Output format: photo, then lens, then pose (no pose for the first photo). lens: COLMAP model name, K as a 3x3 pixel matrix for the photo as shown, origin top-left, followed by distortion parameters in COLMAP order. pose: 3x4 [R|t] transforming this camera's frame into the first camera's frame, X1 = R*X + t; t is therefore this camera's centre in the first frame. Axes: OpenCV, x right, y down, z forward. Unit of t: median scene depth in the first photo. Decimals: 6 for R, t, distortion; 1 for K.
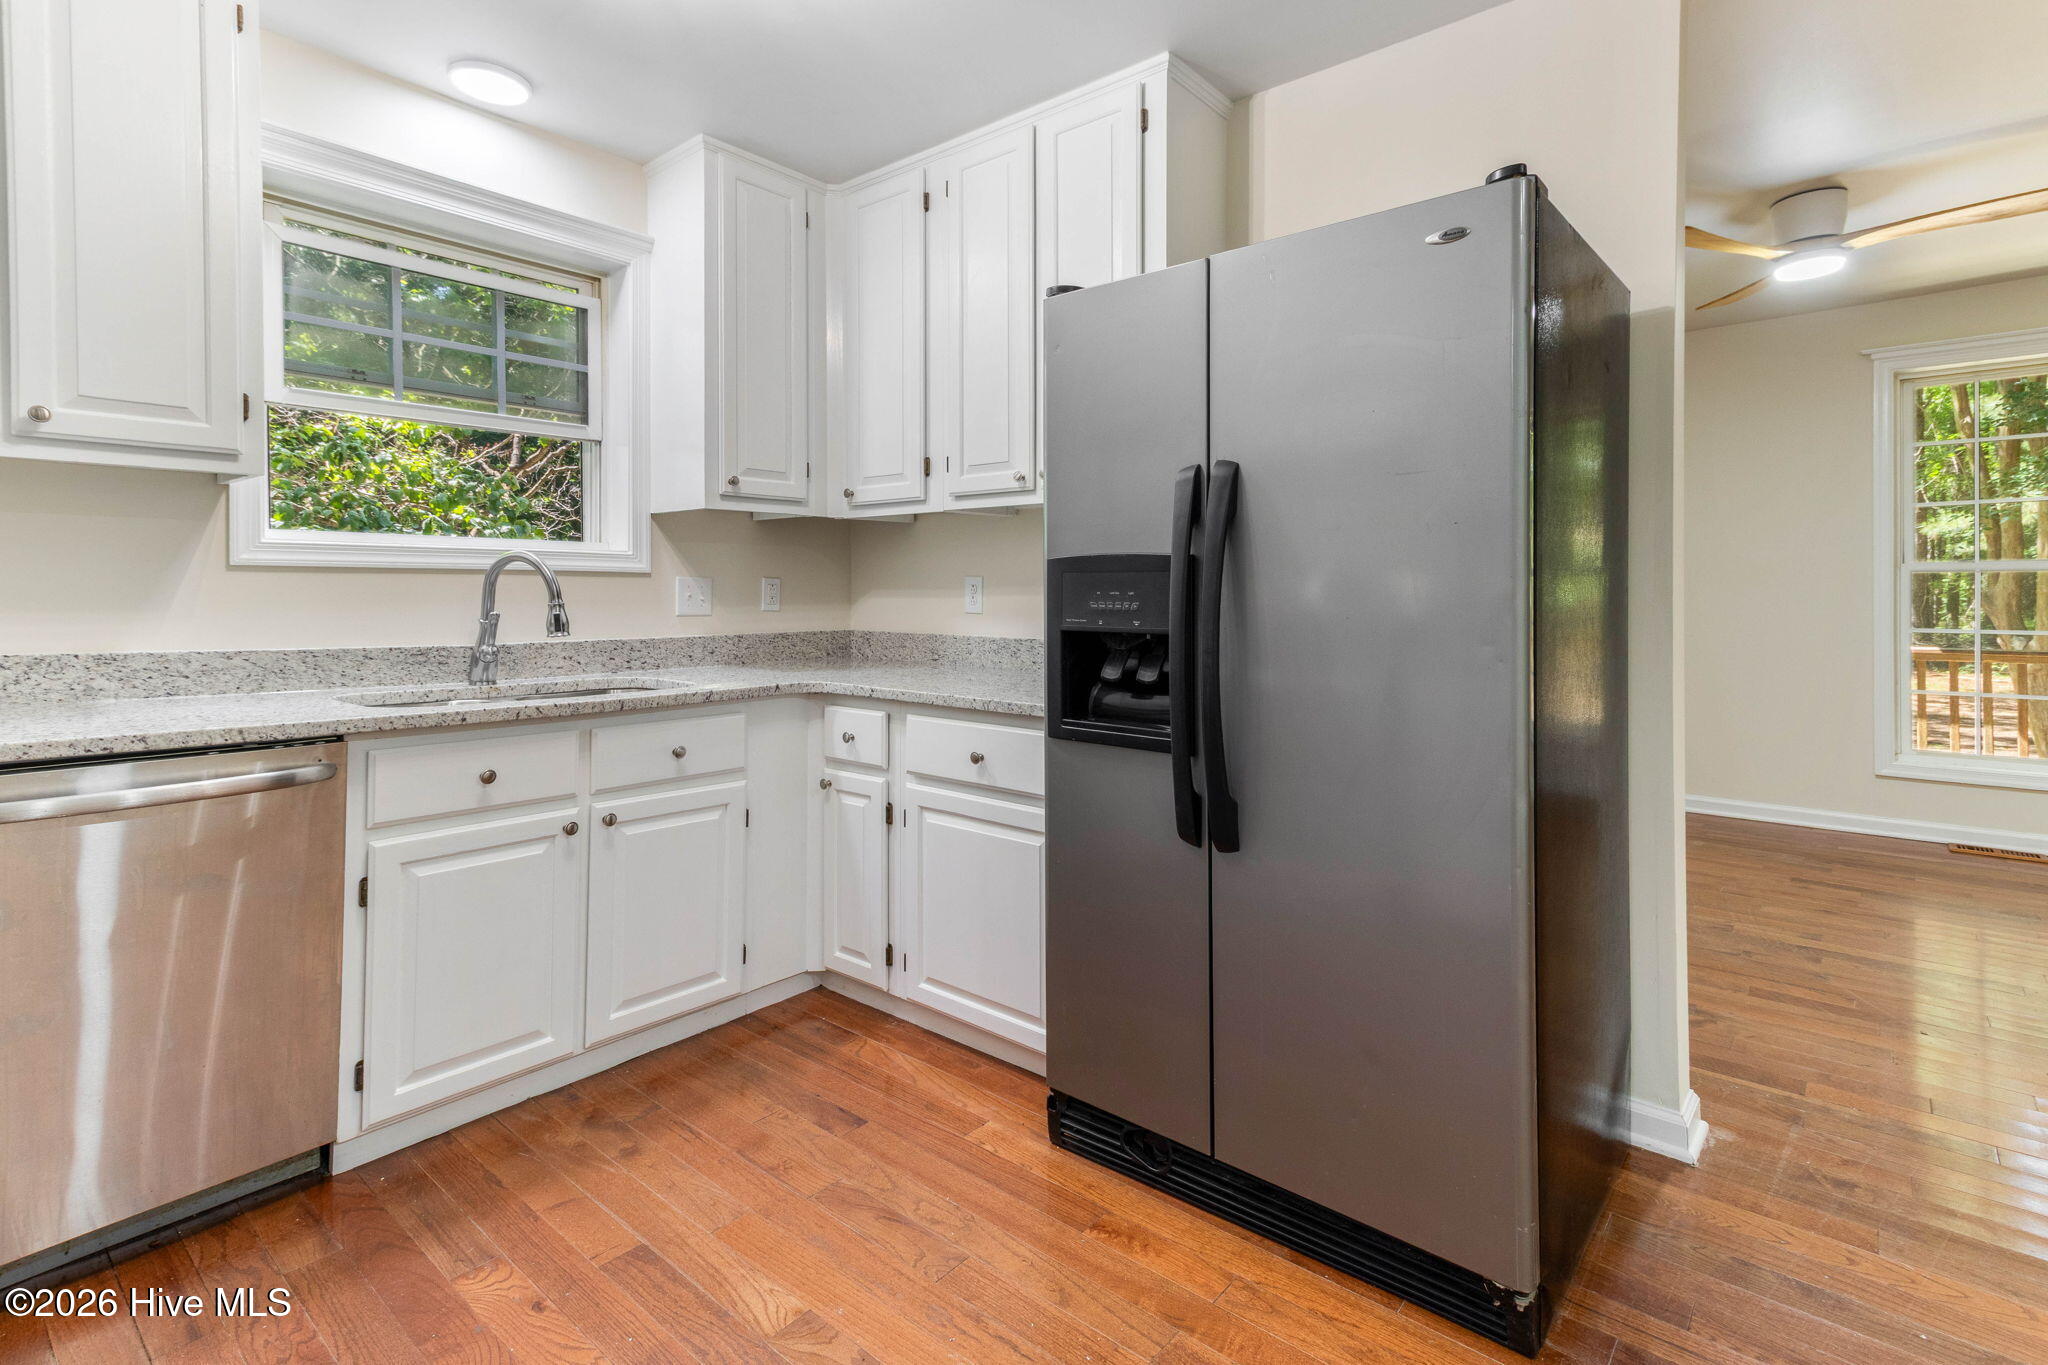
lens RADIAL K [[968.1, 0, 1021.2], [0, 968.1, 581.9], [0, 0, 1]] dist [0.020490, 0.000589]
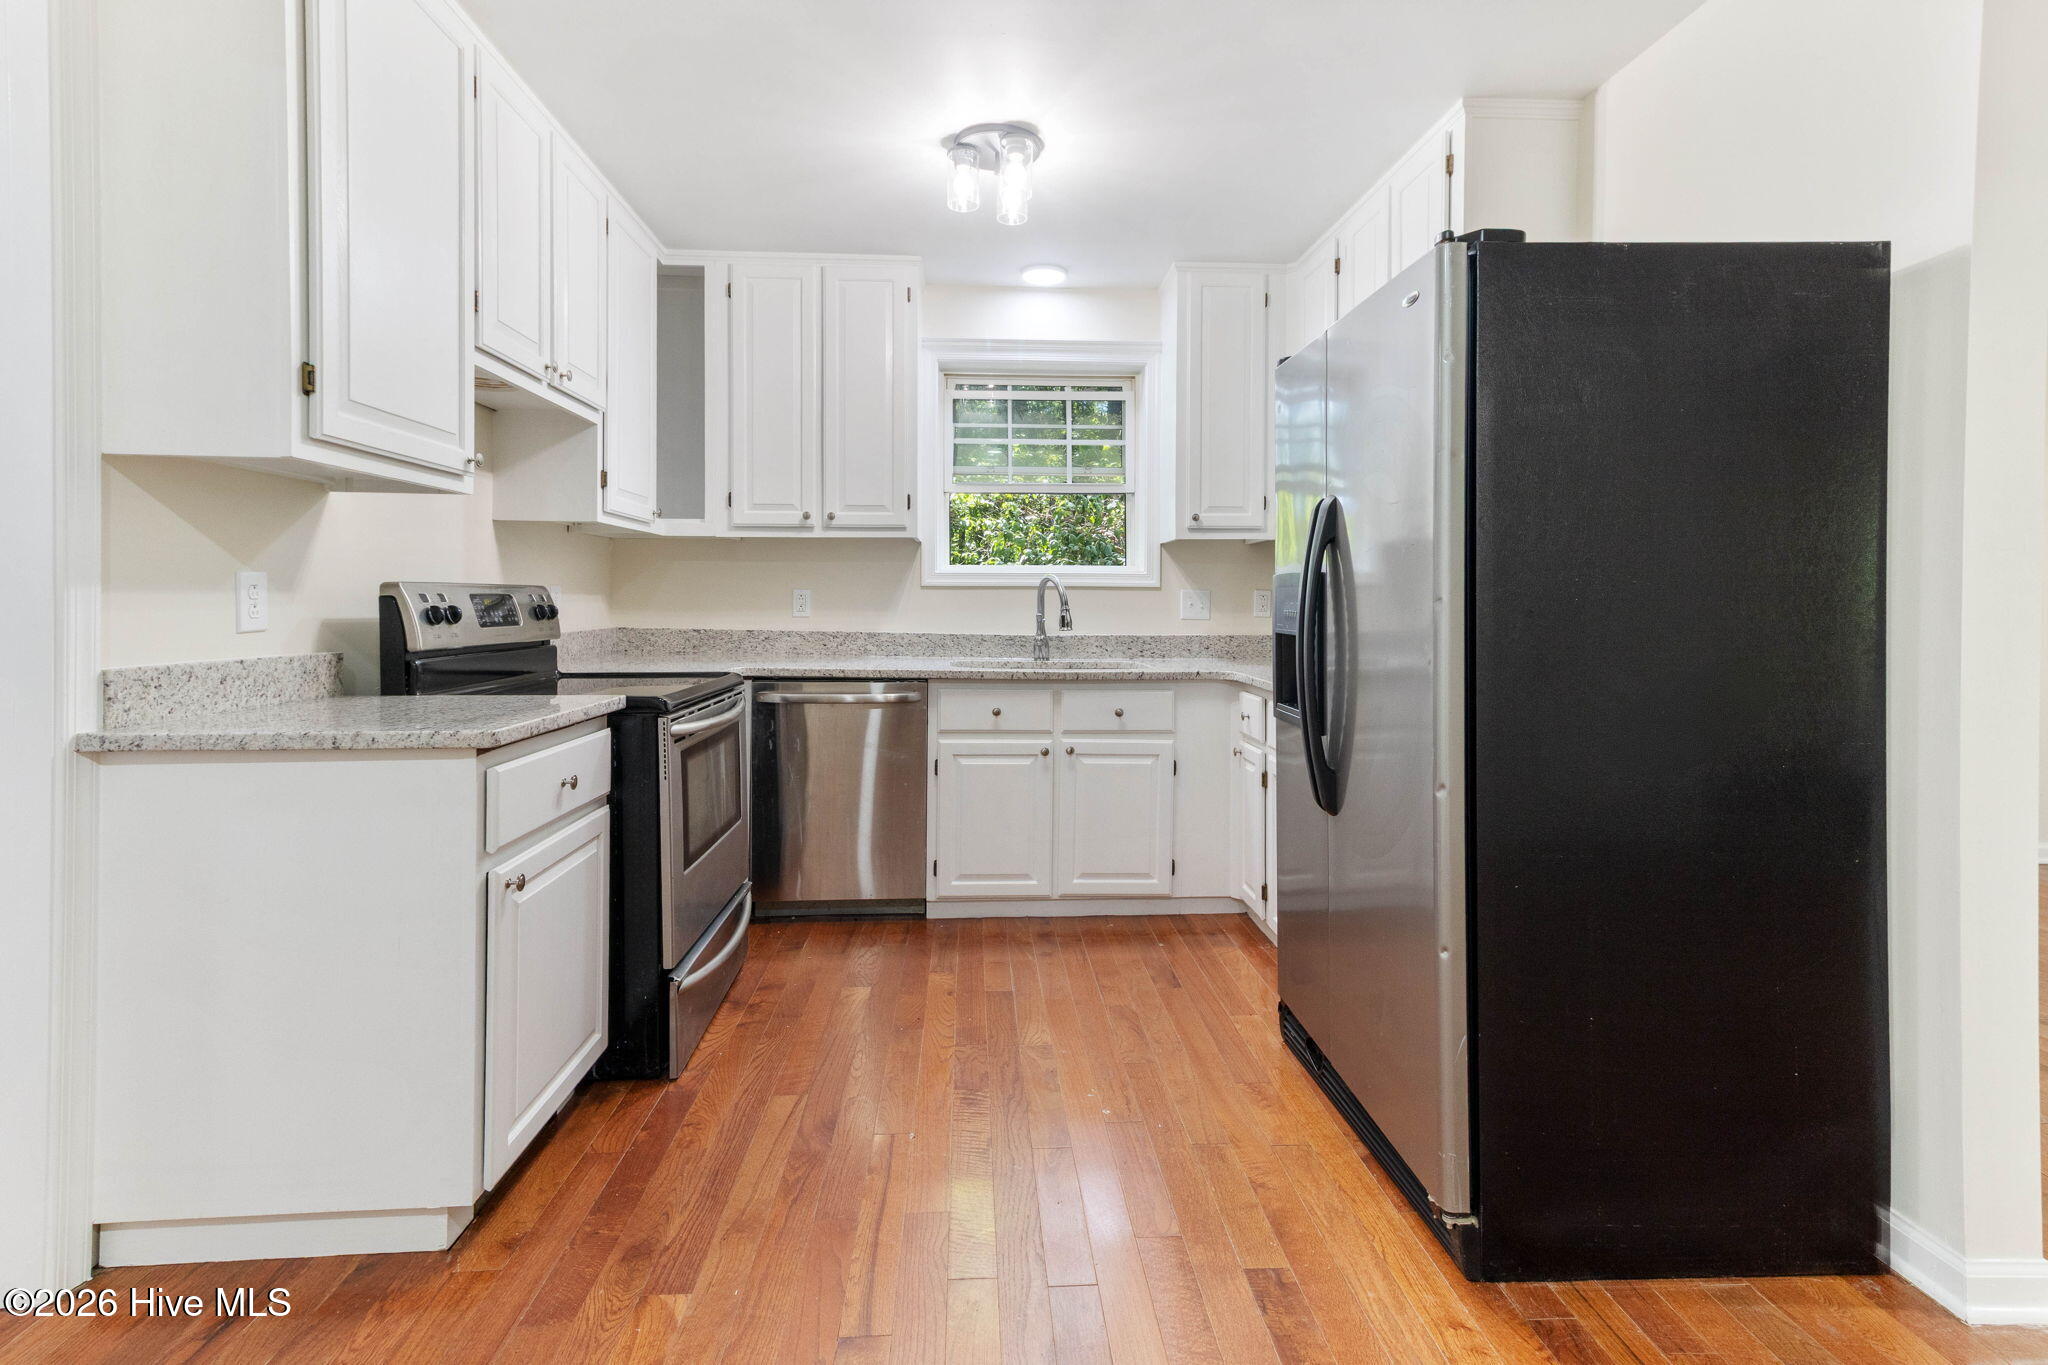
lens RADIAL K [[968.1, 0, 1021.2], [0, 968.1, 581.9], [0, 0, 1]] dist [0.020490, 0.000589]
pose [[0.685302, -0.012758, -0.728147, 0.598947], [0.006165, 0.999912, -0.011718, -0.002610], [0.728233, 0.003541, 0.685321, -0.091364]]
